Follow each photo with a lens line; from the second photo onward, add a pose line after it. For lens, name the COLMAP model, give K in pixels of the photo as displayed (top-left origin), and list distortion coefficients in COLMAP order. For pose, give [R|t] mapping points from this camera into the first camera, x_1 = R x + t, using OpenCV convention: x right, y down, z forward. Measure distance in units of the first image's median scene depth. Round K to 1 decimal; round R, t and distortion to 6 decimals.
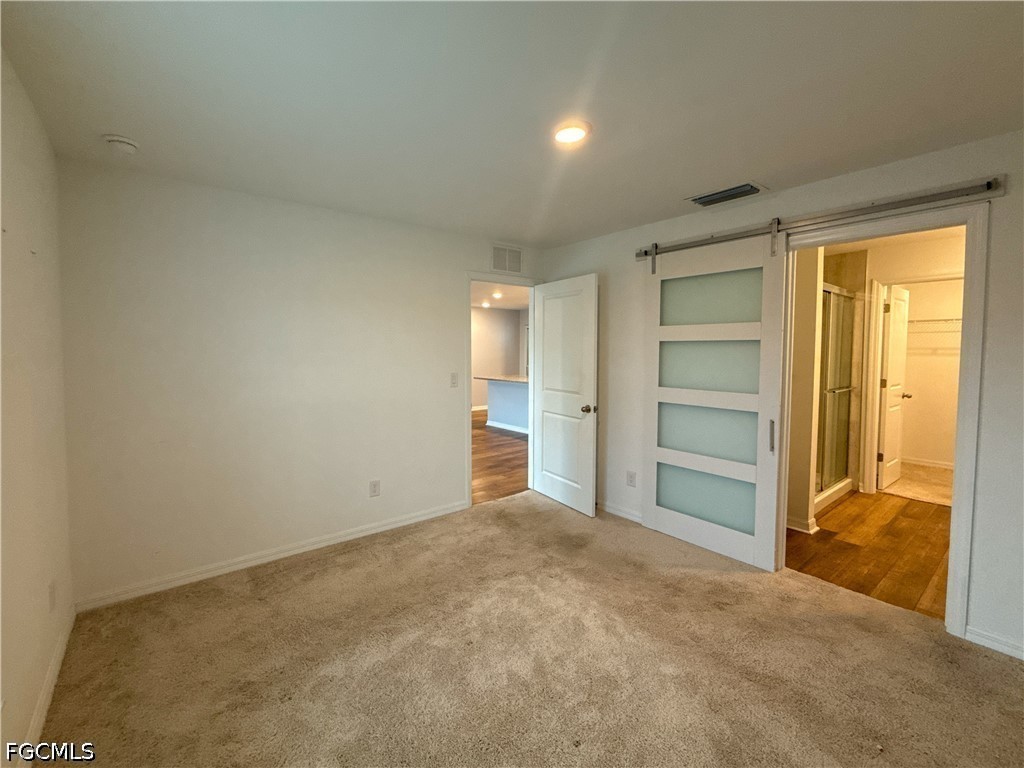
lens RADIAL K [[428.2, 0, 469.6], [0, 428.2, 366.8], [0, 0, 1]] dist [0.000877, -0.000170]
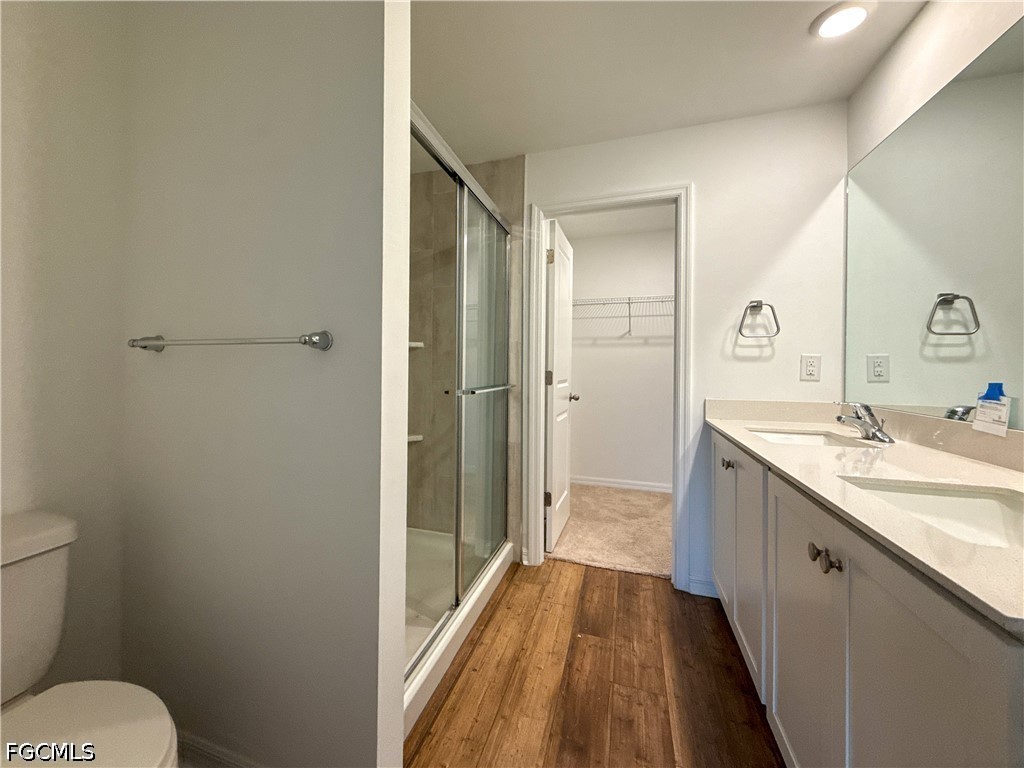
lens RADIAL K [[428.2, 0, 469.6], [0, 428.2, 366.8], [0, 0, 1]] dist [0.000877, -0.000170]
pose [[0.833899, 0.006047, 0.551883, 0.532877], [0.015586, 0.999283, -0.034499, 0.042533], [-0.551696, 0.037370, 0.833208, 0.551389]]
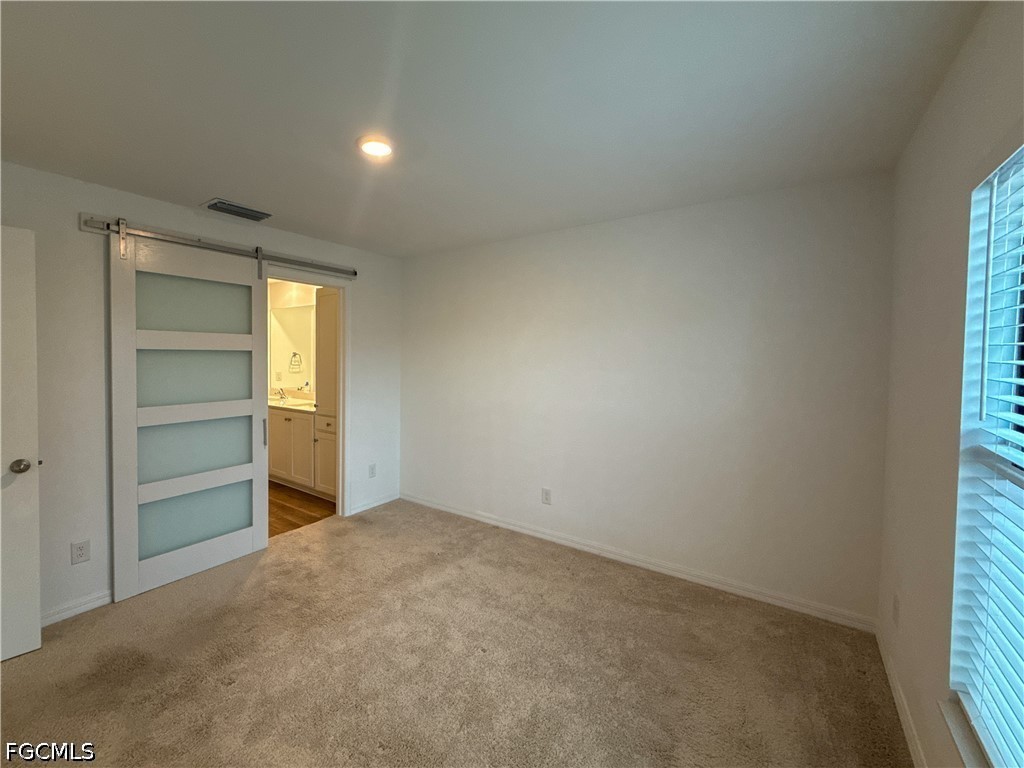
lens RADIAL K [[428.2, 0, 469.6], [0, 428.2, 366.8], [0, 0, 1]] dist [0.000877, -0.000170]
pose [[-0.290676, -0.028148, 0.956408, -0.364550], [0.034582, 0.998605, 0.039901, -0.028520], [-0.956197, 0.044673, -0.289297, 0.500786]]
